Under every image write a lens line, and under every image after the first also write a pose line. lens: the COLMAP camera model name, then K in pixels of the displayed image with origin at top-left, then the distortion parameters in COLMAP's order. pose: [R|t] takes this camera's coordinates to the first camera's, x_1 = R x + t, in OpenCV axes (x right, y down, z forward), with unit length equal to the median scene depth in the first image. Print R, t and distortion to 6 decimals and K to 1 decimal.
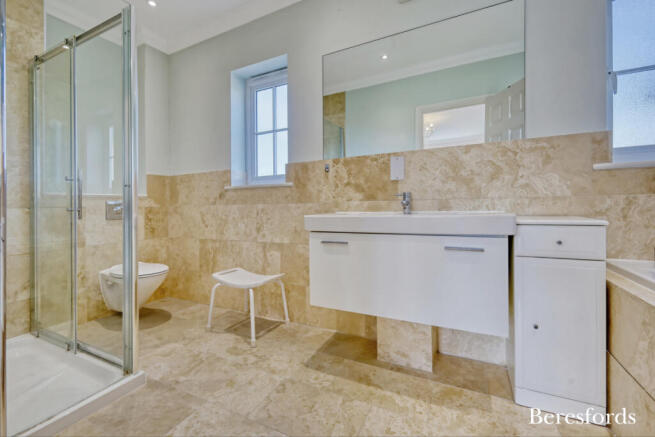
lens RADIAL K [[289.7, 0, 327.5], [0, 289.7, 218.5], [0, 0, 1]] dist [-0.000953, 0.000410]
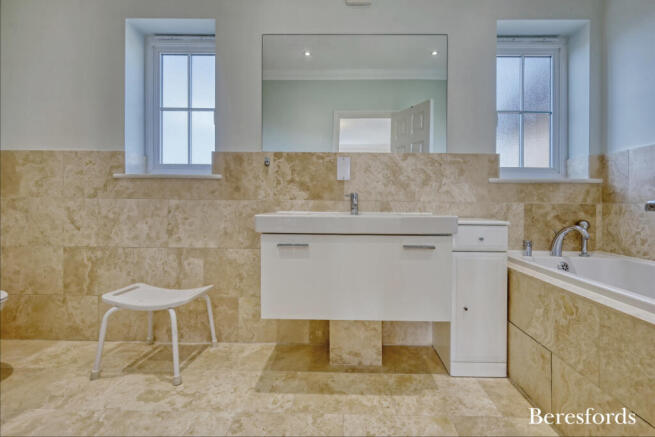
lens RADIAL K [[289.7, 0, 327.5], [0, 289.7, 218.5], [0, 0, 1]] dist [-0.000953, 0.000410]
pose [[0.890599, 0.006469, 0.454743, -0.247084], [-0.006543, 0.999978, -0.001412, 0.000322], [-0.454742, -0.001718, 0.890622, 0.128079]]
